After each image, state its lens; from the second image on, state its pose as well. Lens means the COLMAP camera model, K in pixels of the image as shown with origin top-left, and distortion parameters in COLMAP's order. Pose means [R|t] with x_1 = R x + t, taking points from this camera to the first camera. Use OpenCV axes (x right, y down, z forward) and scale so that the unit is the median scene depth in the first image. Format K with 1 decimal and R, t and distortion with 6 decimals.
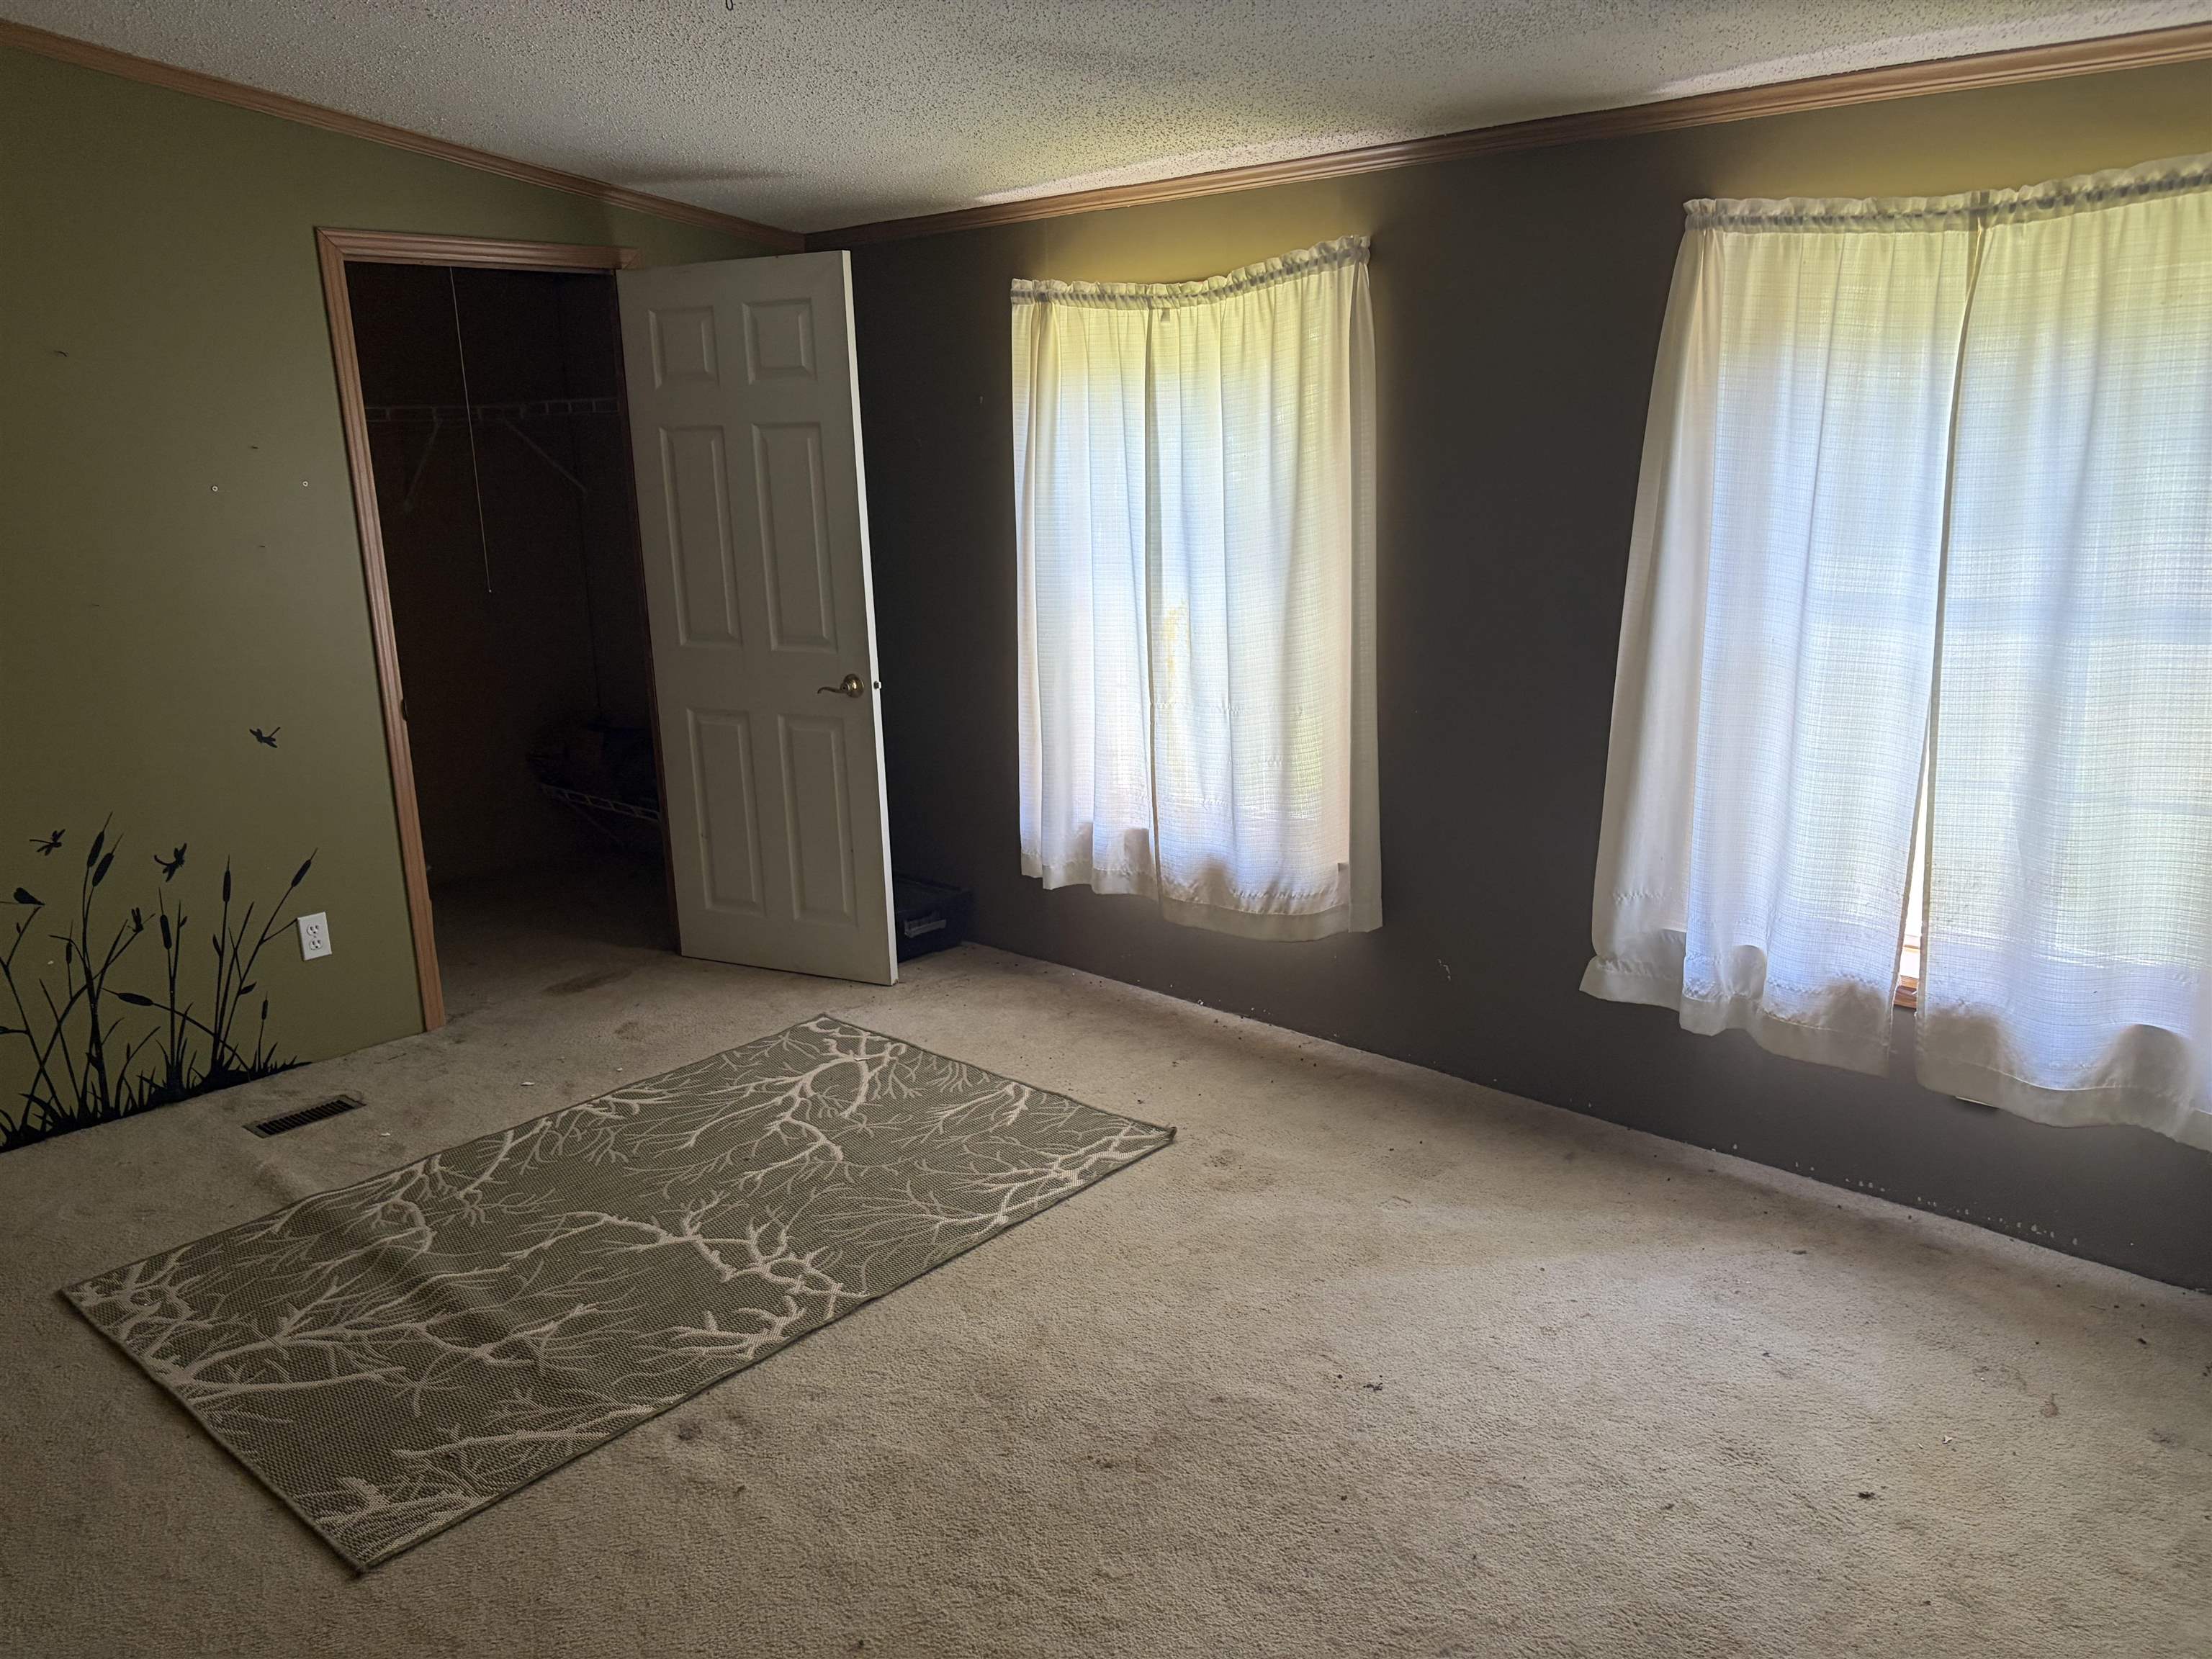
lens RADIAL K [[1689.6, 0, 1106.0], [0, 1689.6, 829.5], [0, 0, 1]] dist [0.056501, -0.061216]
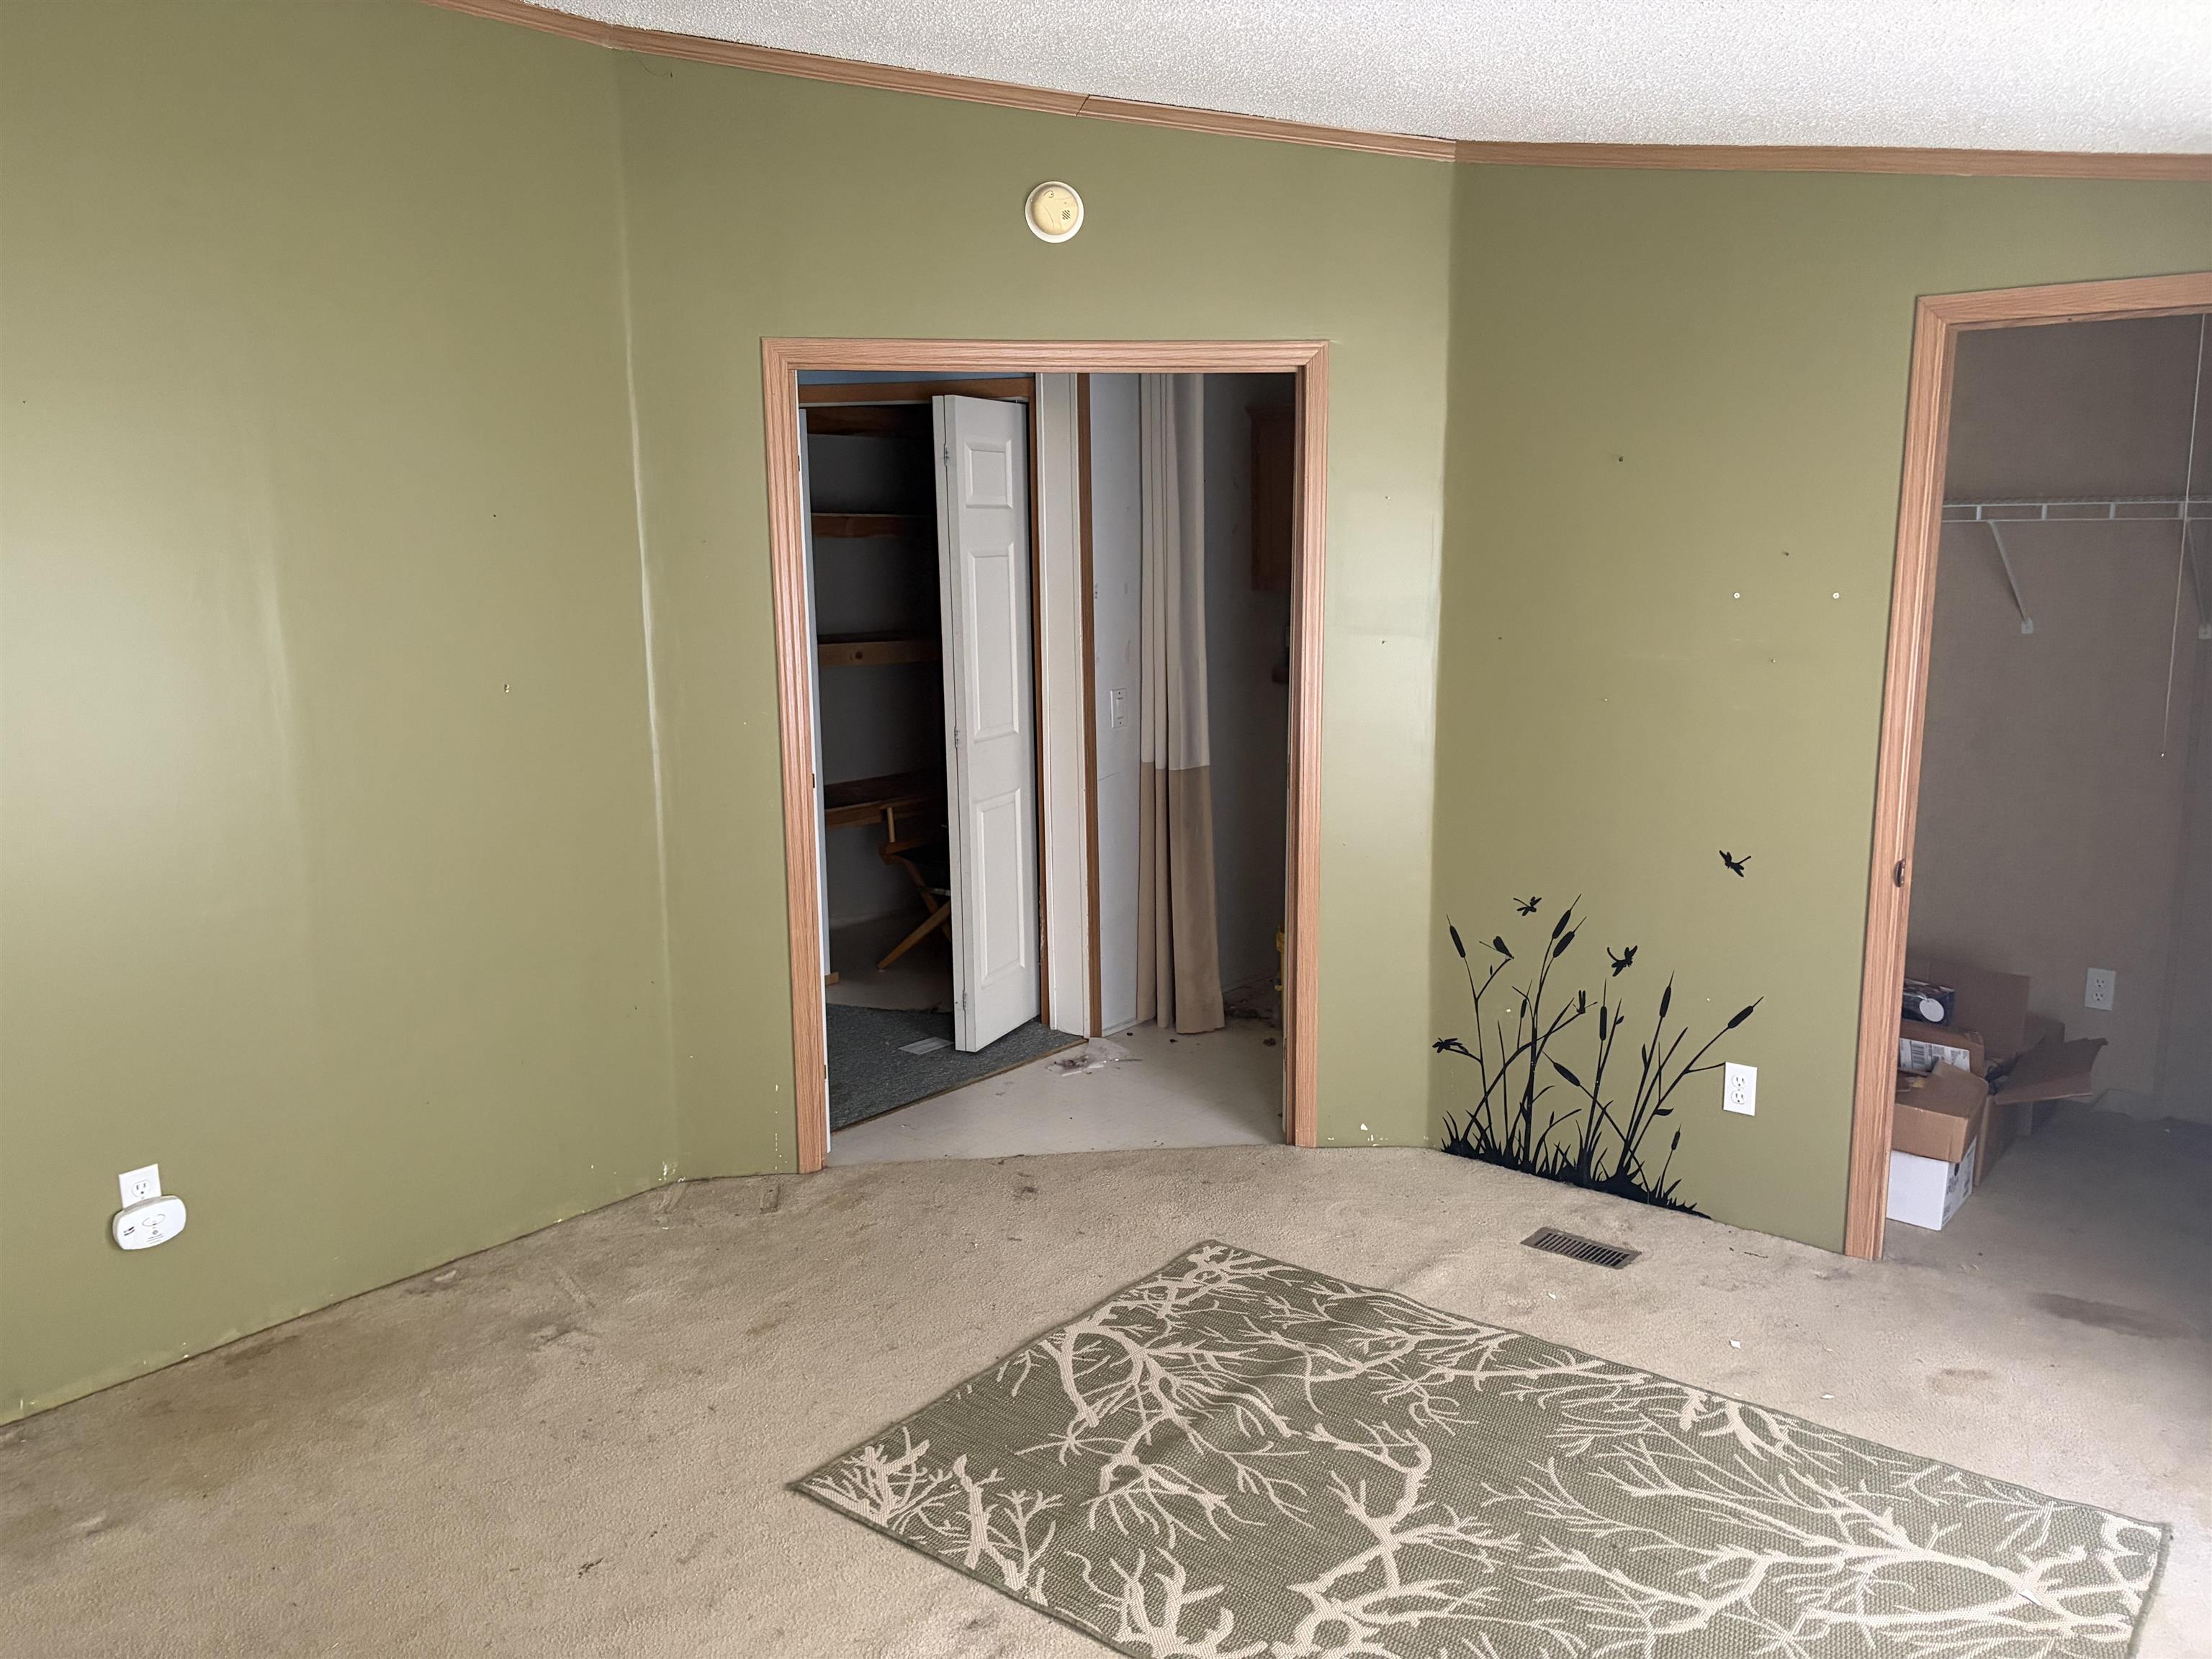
lens RADIAL K [[1689.6, 0, 1106.0], [0, 1689.6, 829.5], [0, 0, 1]] dist [0.056501, -0.061216]
pose [[0.050753, 0.200575, -0.978363, 0.398453], [-0.227696, 0.956149, 0.184209, -0.169864], [0.972409, 0.213420, 0.094197, 0.606396]]
